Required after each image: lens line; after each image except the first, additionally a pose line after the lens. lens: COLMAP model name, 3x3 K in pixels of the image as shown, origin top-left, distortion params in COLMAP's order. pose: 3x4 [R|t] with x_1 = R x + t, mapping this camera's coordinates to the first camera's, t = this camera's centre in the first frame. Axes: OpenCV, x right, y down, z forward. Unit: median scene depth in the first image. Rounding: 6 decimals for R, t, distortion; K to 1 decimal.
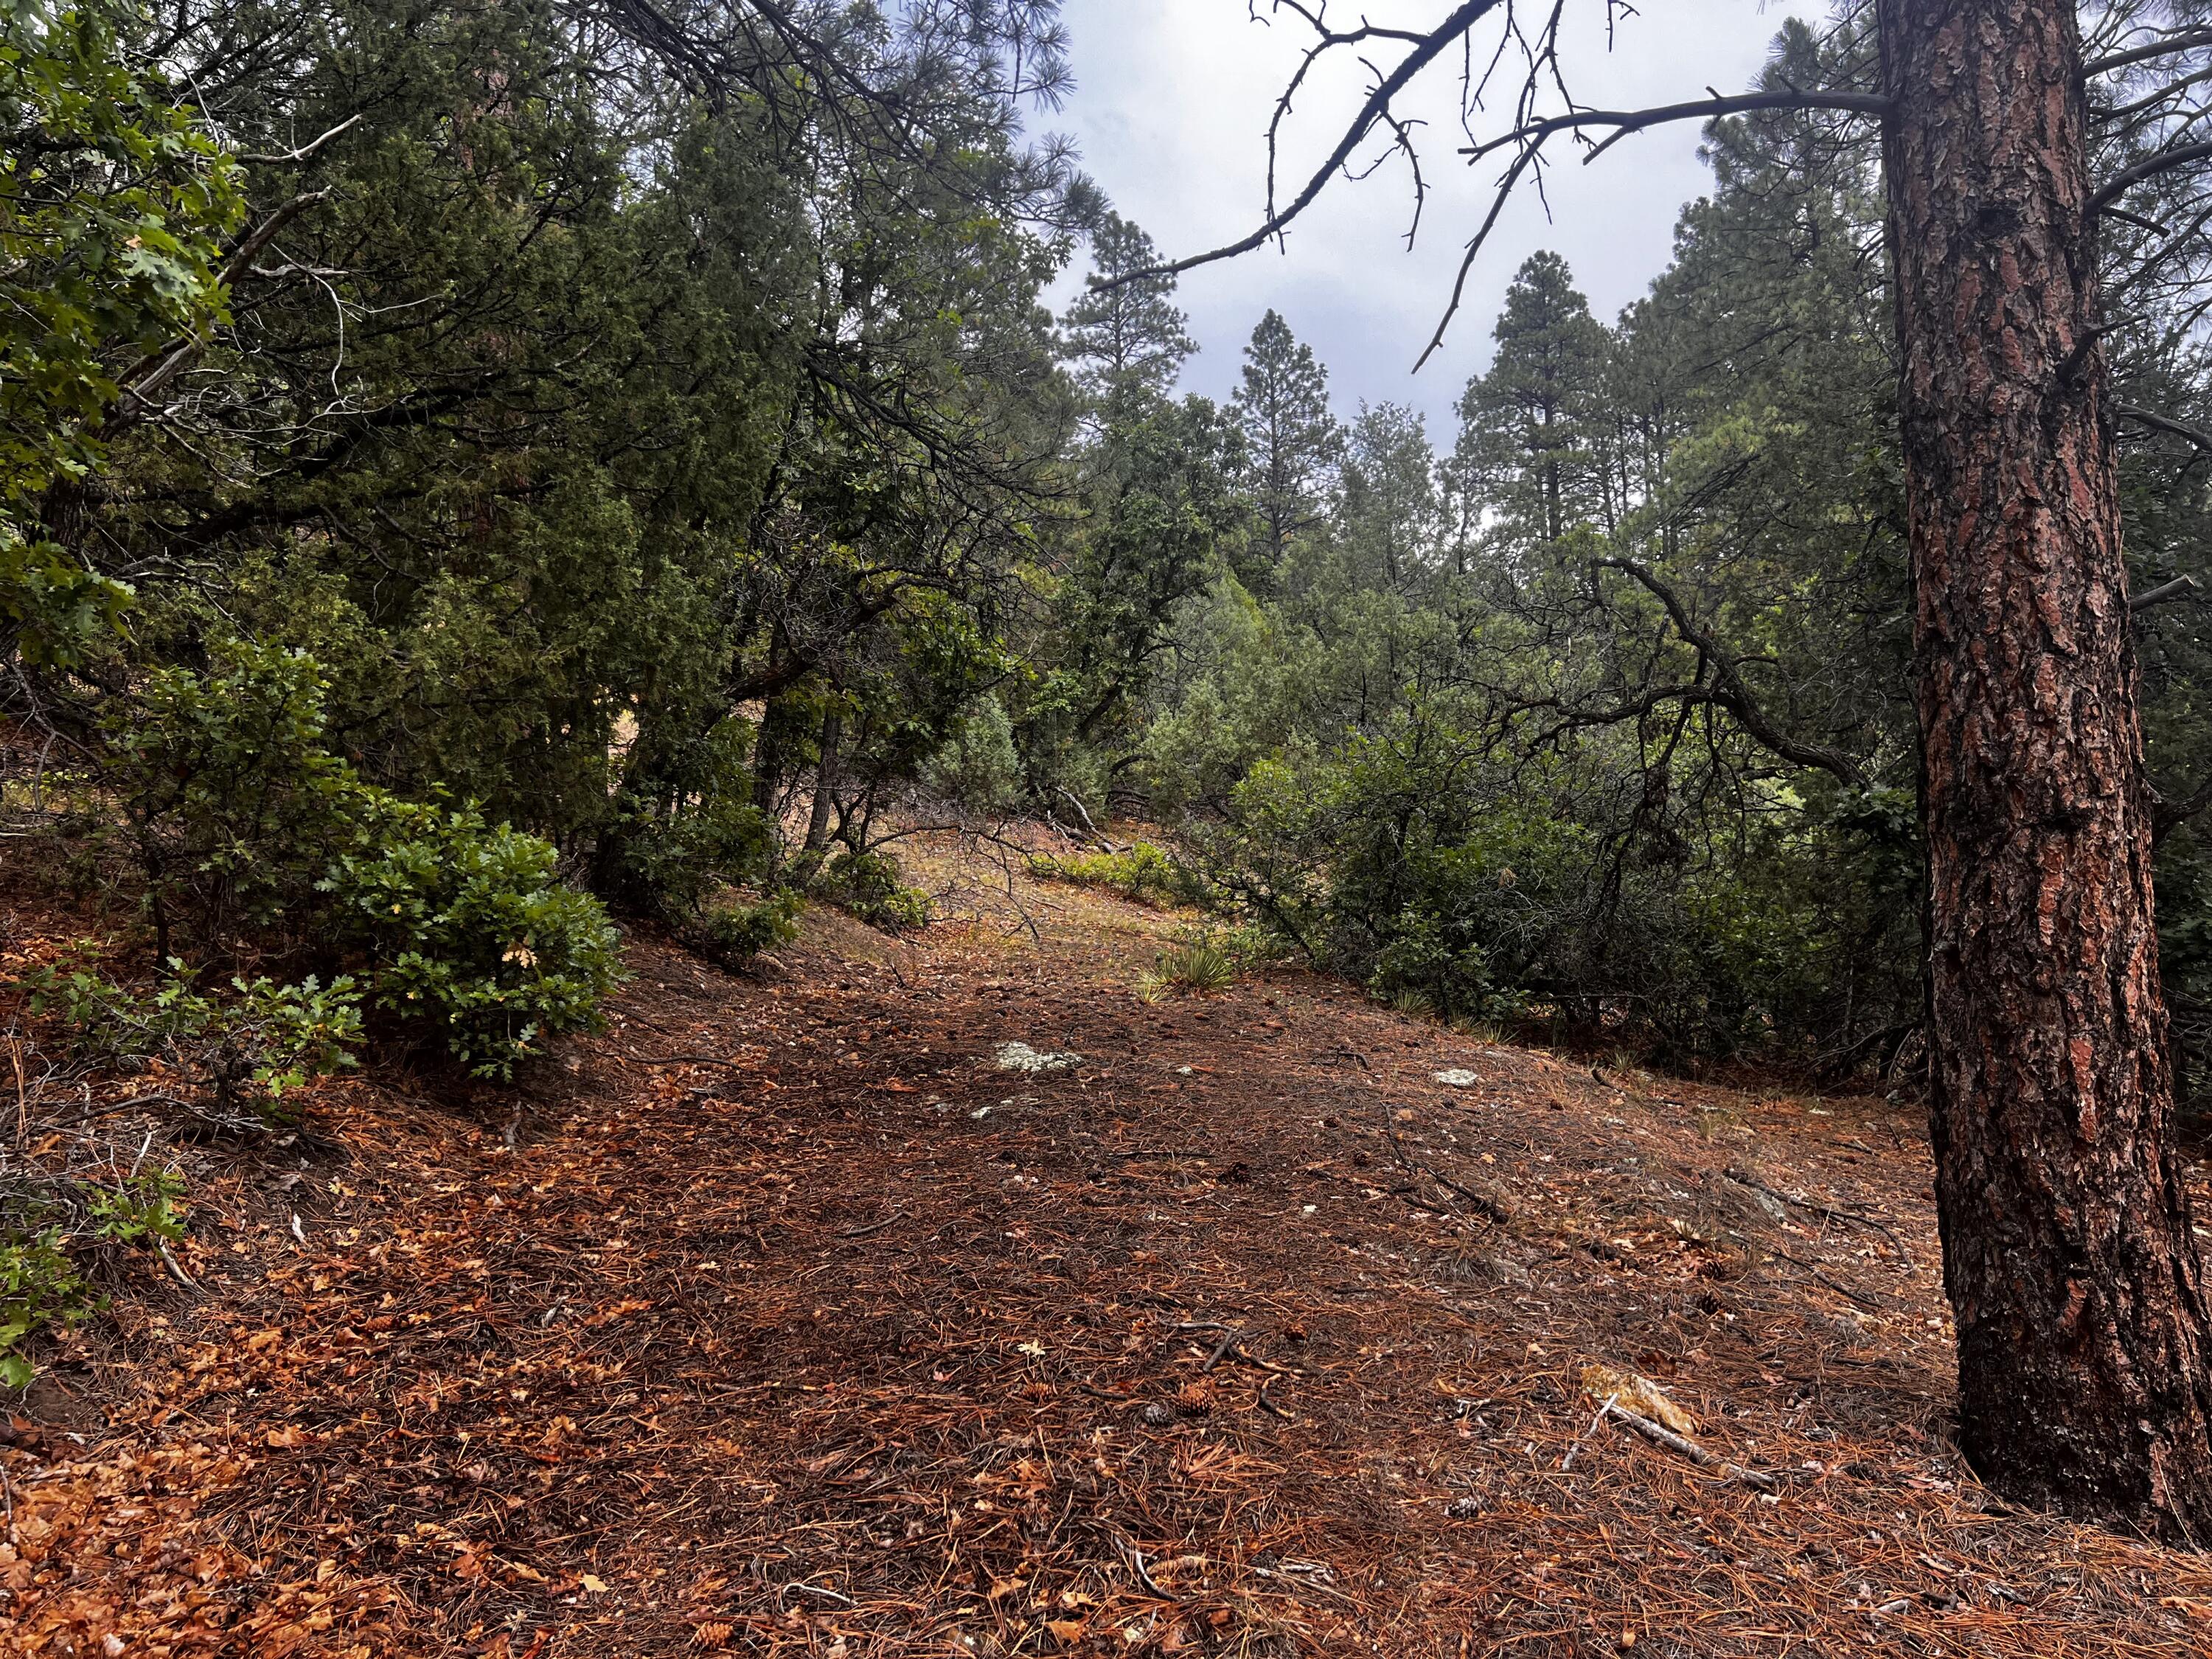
lens RADIAL K [[1671.1, 0, 1093.6], [0, 1671.1, 844.1], [0, 0, 1]] dist [0.046012, -0.038041]
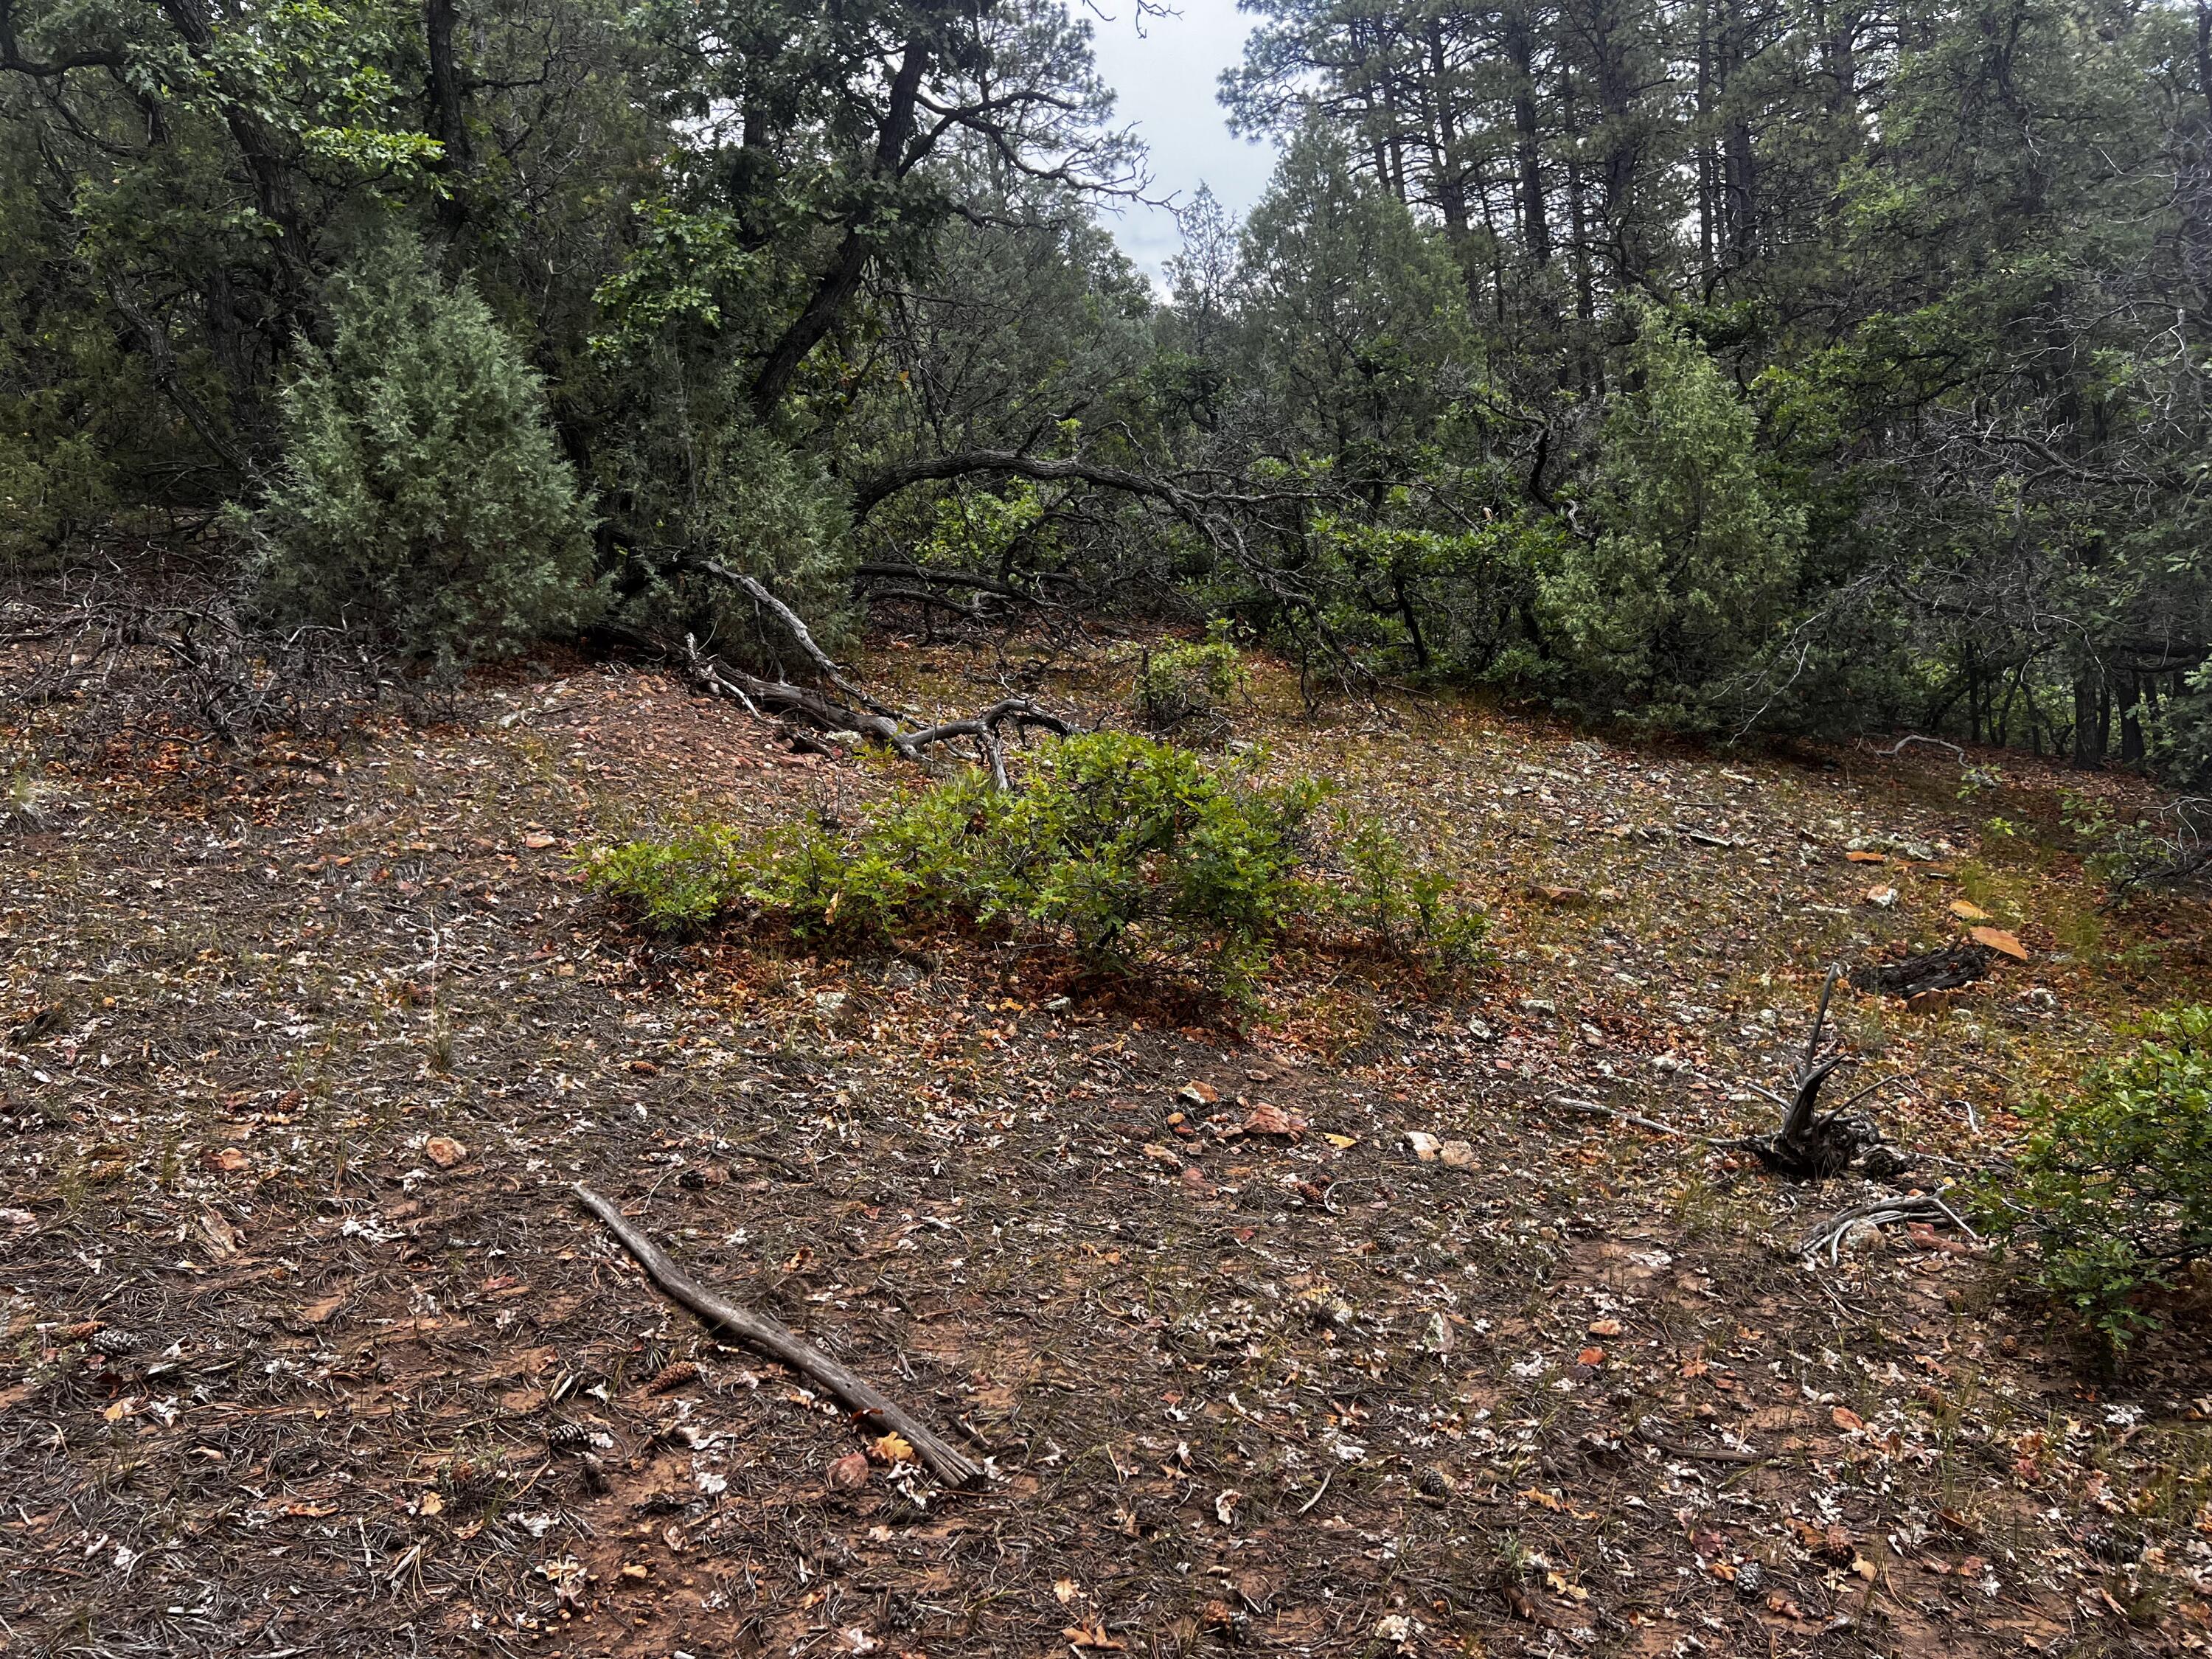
lens RADIAL K [[1671.1, 0, 1093.6], [0, 1671.1, 844.1], [0, 0, 1]] dist [0.046012, -0.038041]
pose [[0.976145, -0.120081, 0.180893, -0.199051], [0.099927, 0.988126, 0.116709, -0.124640], [-0.192759, -0.095849, 0.976554, 9.251525]]
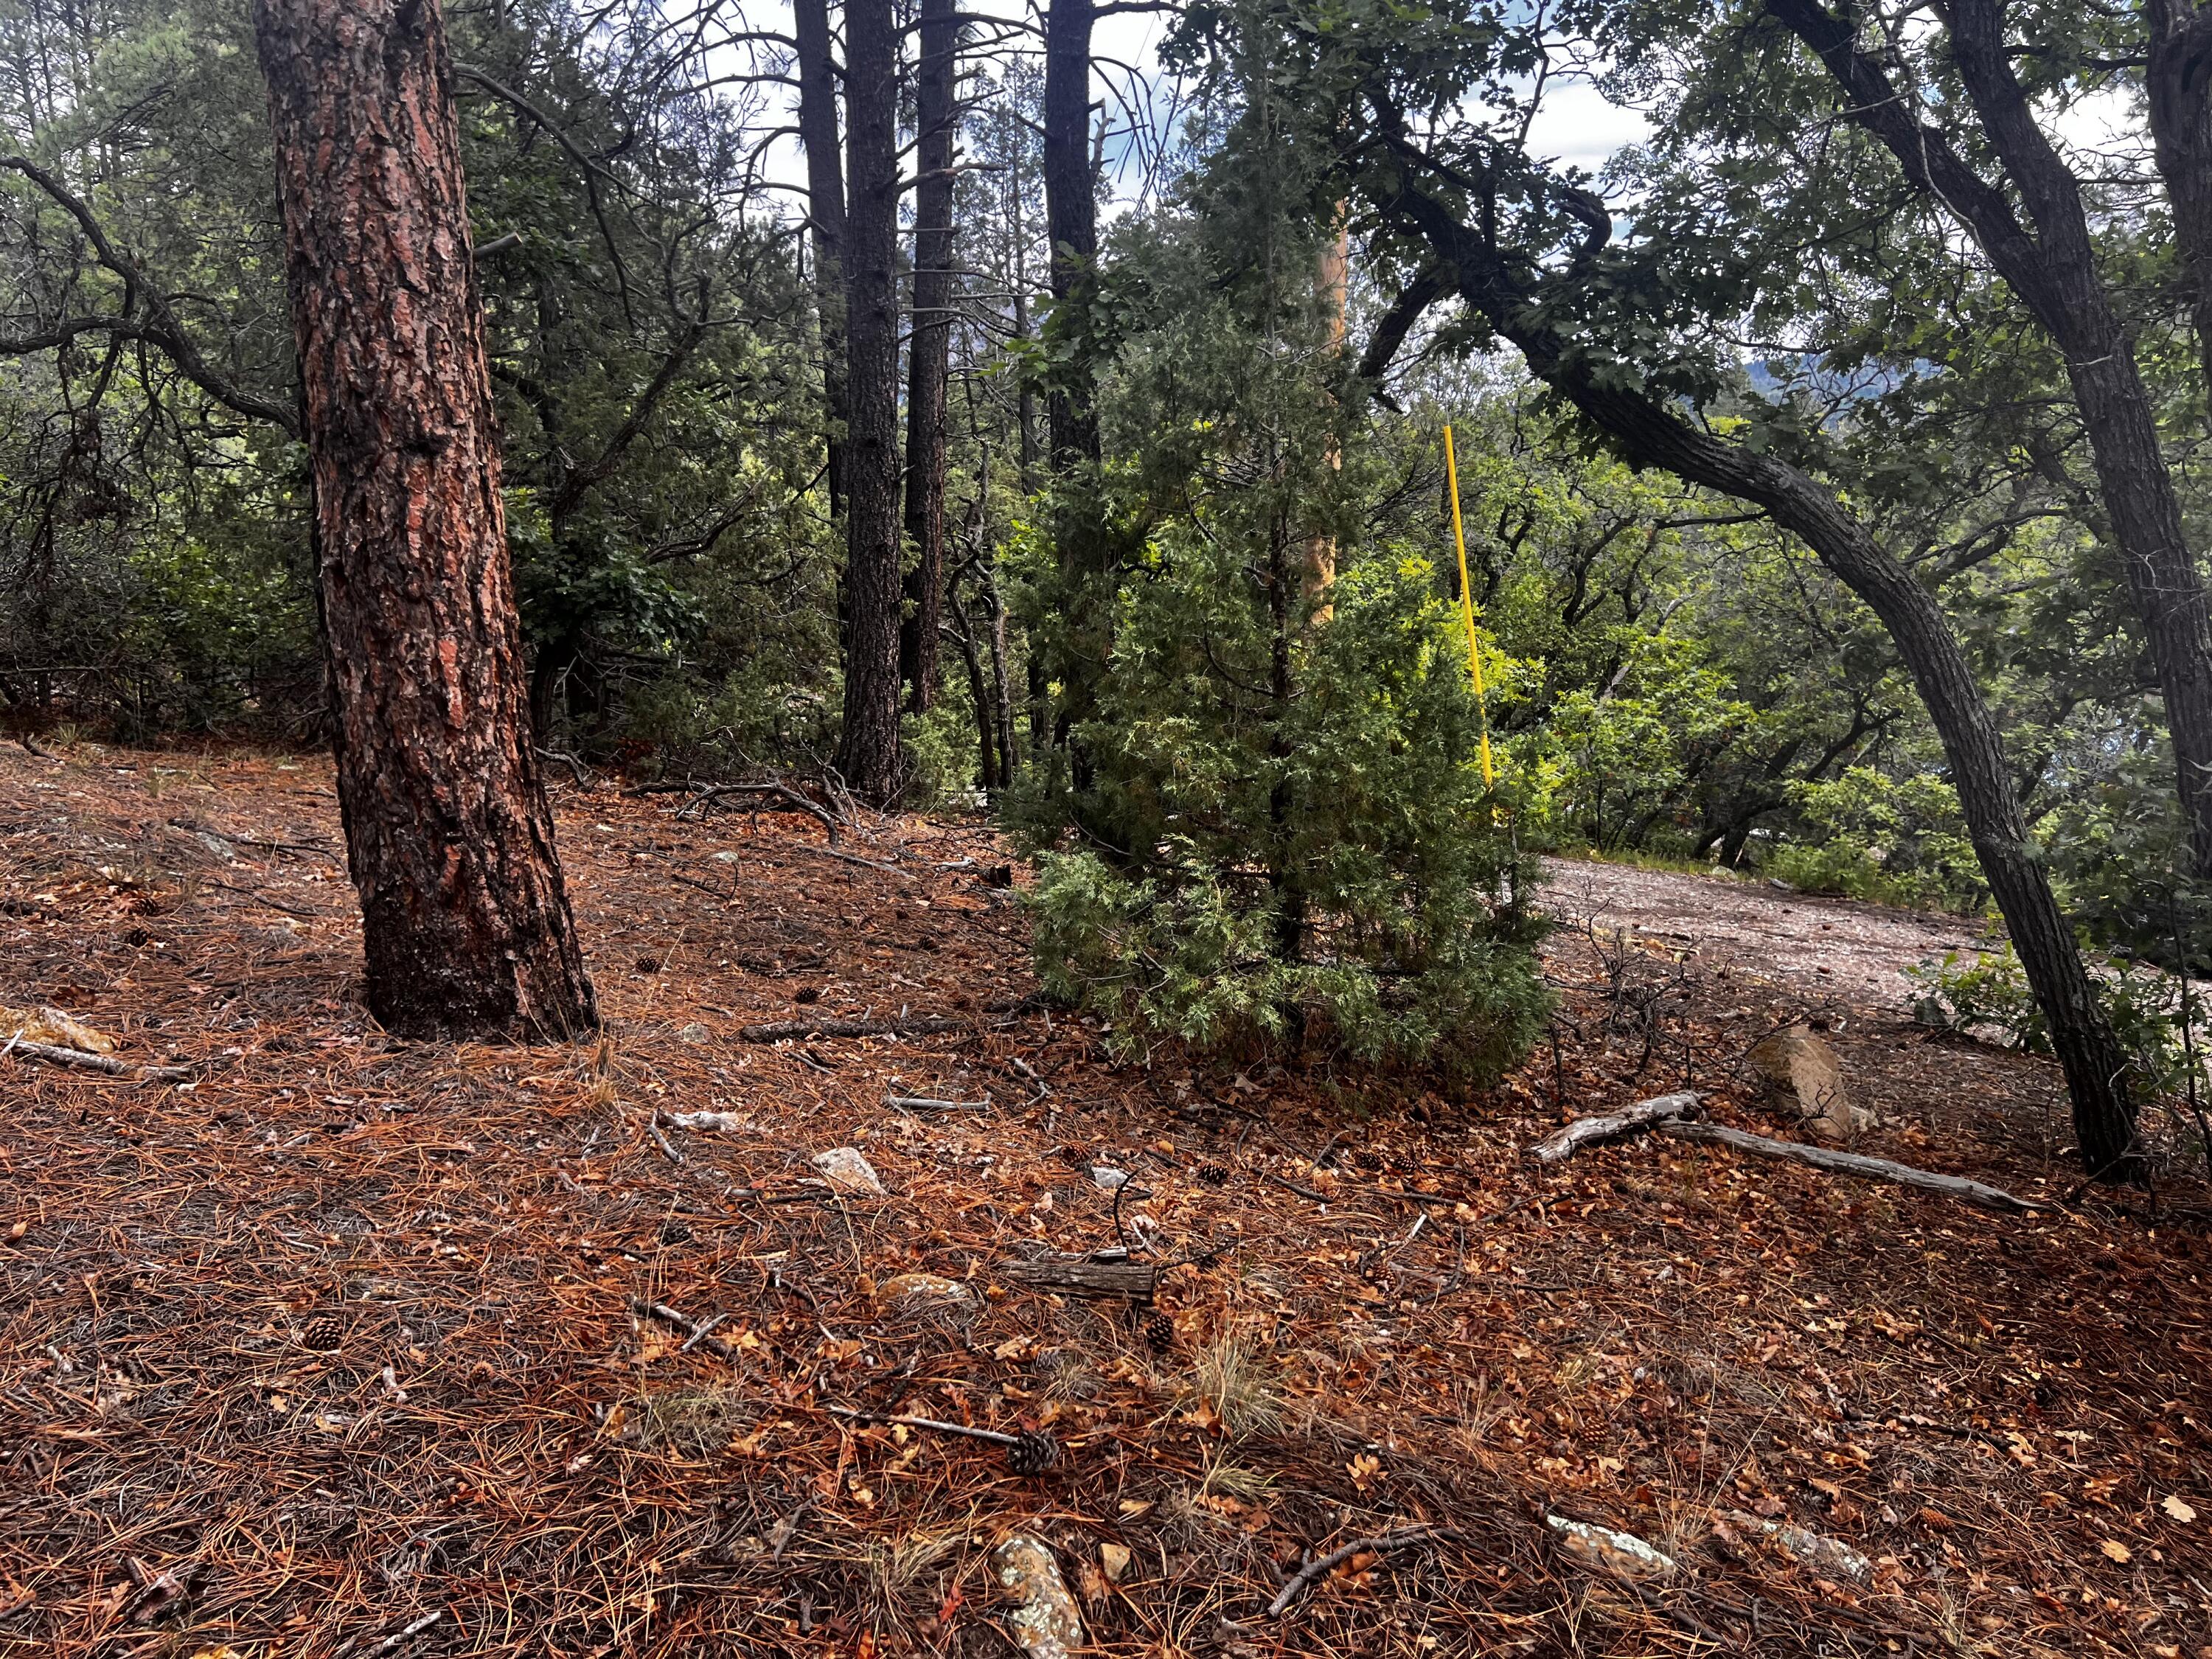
lens RADIAL K [[1659.2, 0, 1107.0], [0, 1659.2, 821.1], [0, 0, 1]] dist [0.046457, -0.051909]
pose [[0.662250, -0.114908, 0.740420, 0.021978], [-0.018552, 0.985353, 0.169512, 0.031613], [-0.749054, -0.125995, 0.650418, -0.082159]]
